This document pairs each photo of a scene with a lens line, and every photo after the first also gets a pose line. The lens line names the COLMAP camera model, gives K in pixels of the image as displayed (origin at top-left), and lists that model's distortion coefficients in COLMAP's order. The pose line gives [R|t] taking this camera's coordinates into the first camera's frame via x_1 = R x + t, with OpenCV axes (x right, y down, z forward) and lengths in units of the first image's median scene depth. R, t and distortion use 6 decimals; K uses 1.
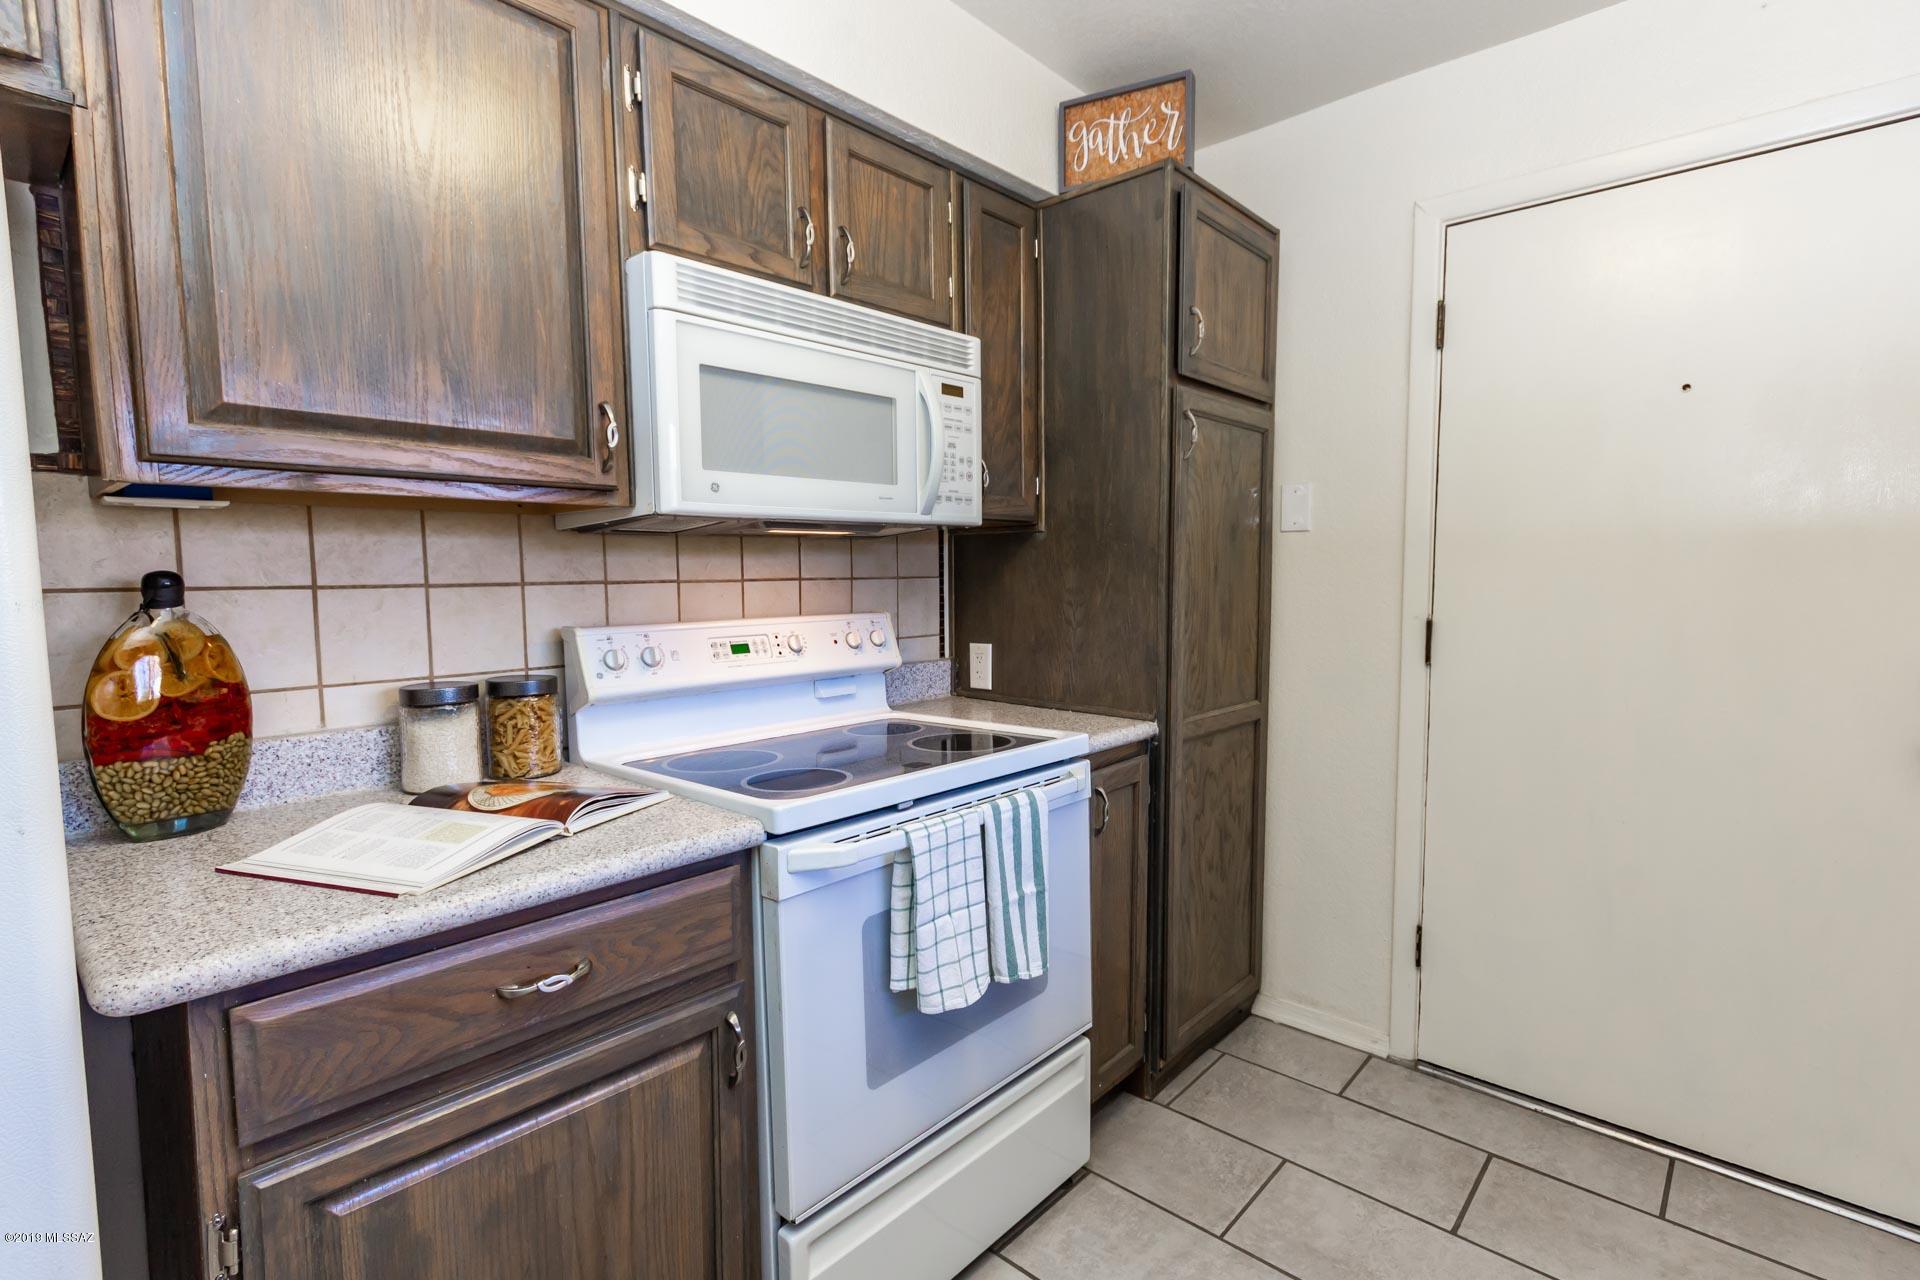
lens RADIAL K [[902.8, 0, 970.4], [0, 902.8, 646.5], [0, 0, 1]] dist [0.009358, -0.000453]
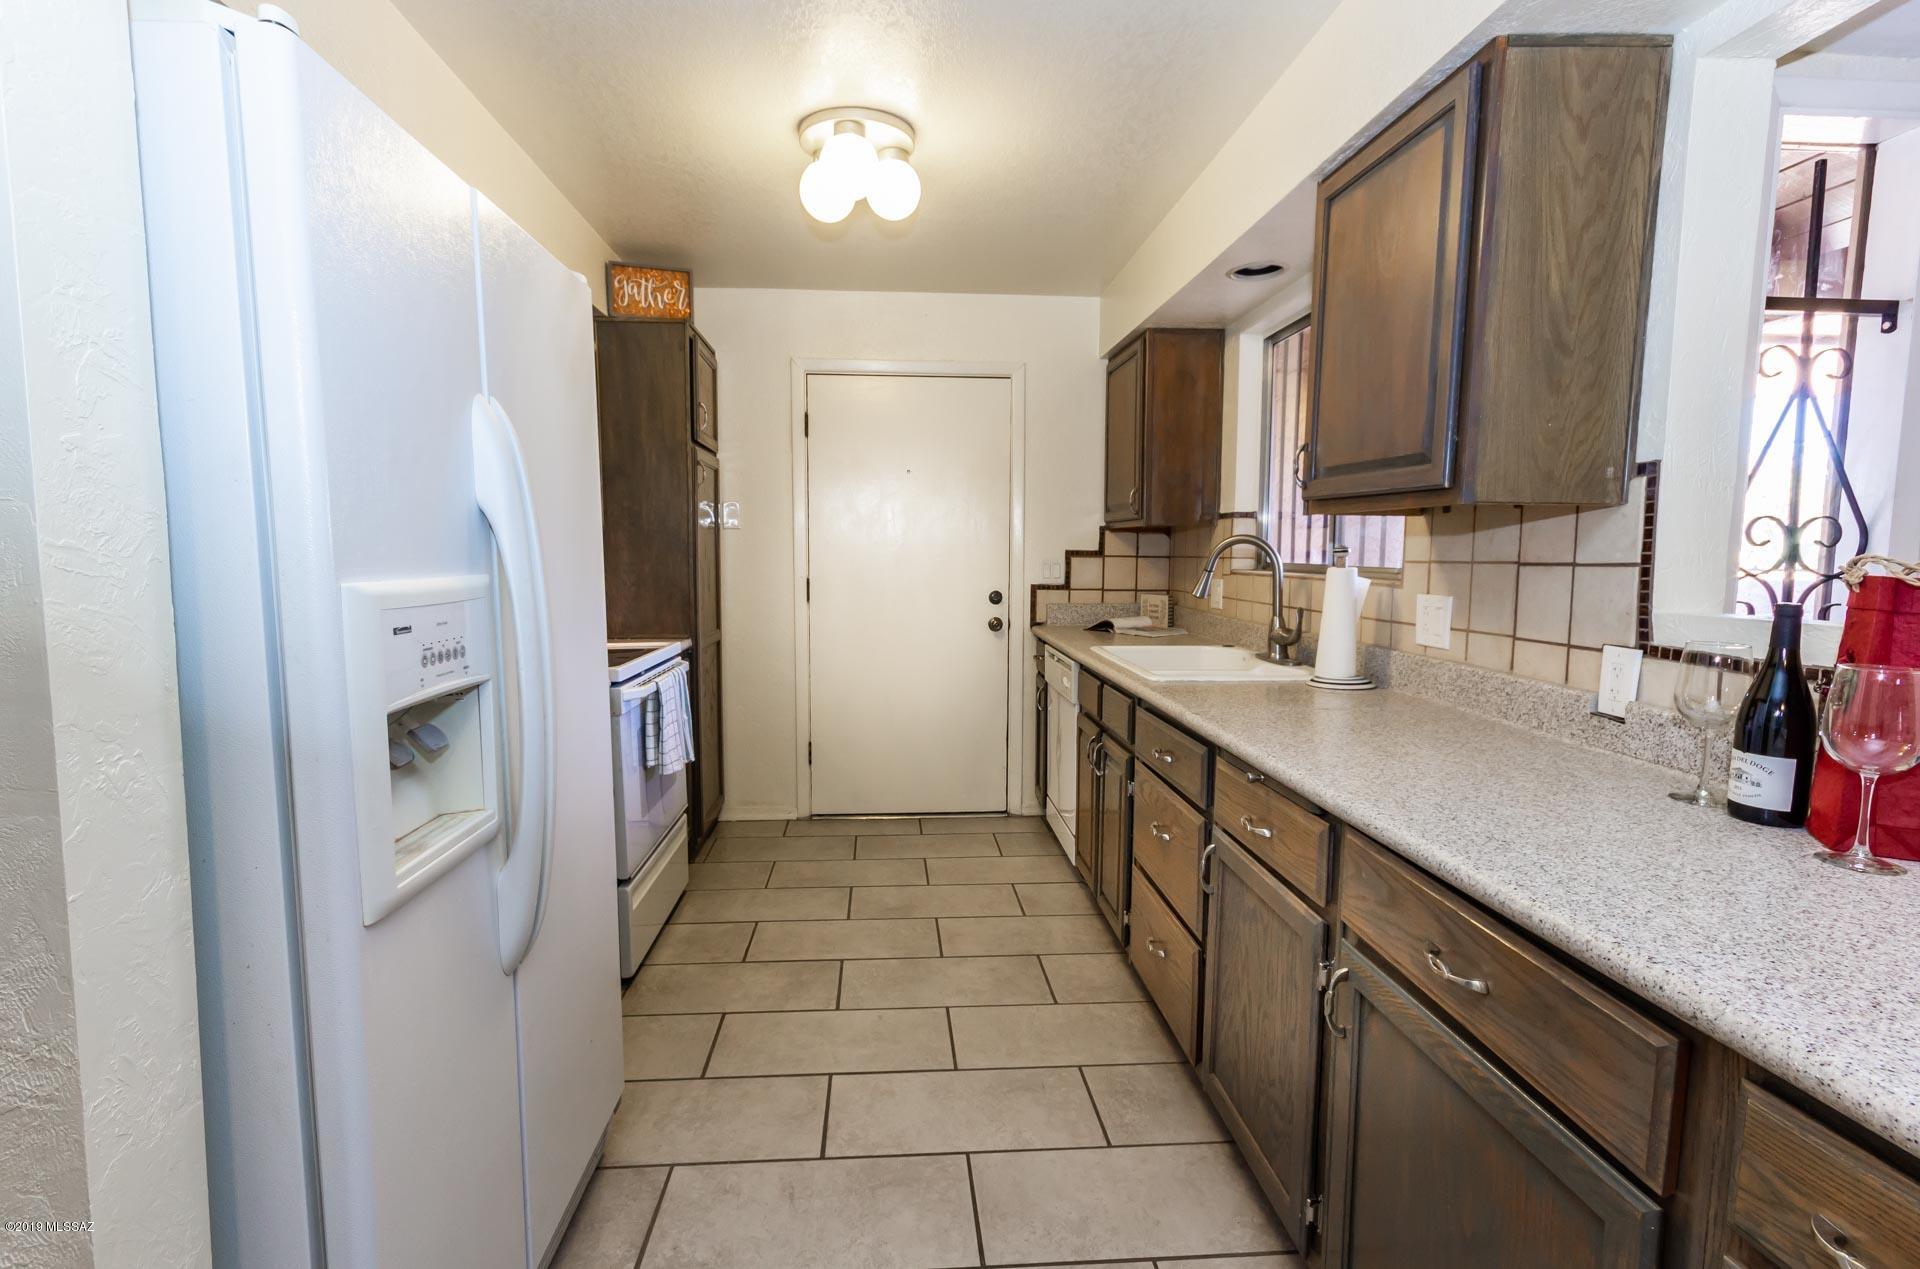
lens RADIAL K [[915.8, 0, 953.2], [0, 915.8, 634.2], [0, 0, 1]] dist [0.002636, 0.000118]
pose [[0.691948, -0.055326, 0.719824, -0.971518], [0.051145, 0.998311, 0.027567, 0.071006], [-0.720133, 0.017741, 0.693609, -0.793582]]
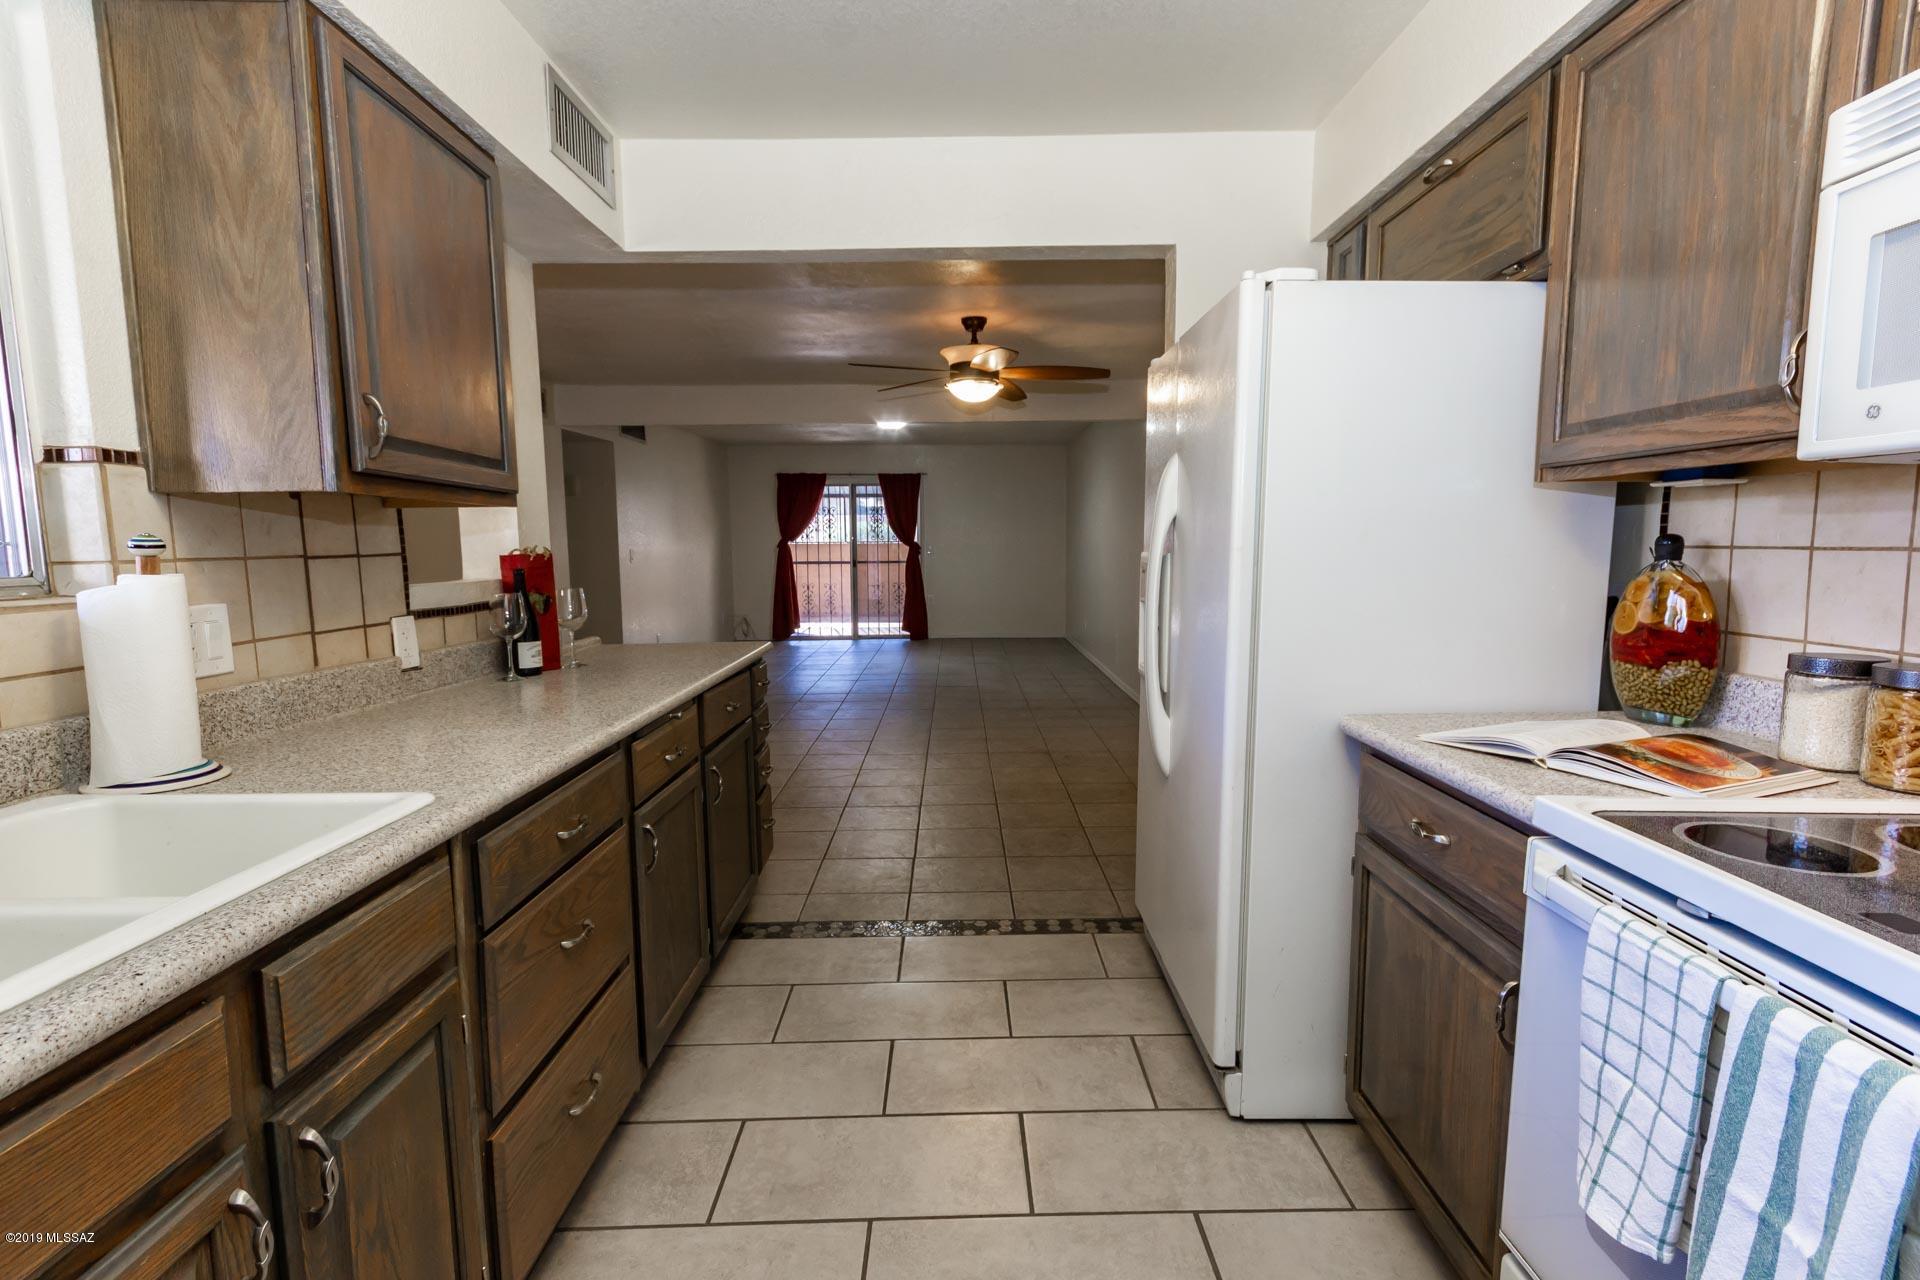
lens RADIAL K [[902.8, 0, 958.2], [0, 902.8, 647.0], [0, 0, 1]] dist [0.009358, -0.000453]
pose [[-0.739013, 0.089207, -0.667759, 0.680375], [-0.043569, 0.982791, 0.179510, -0.091399], [0.672281, 0.161754, -0.722408, 1.030165]]
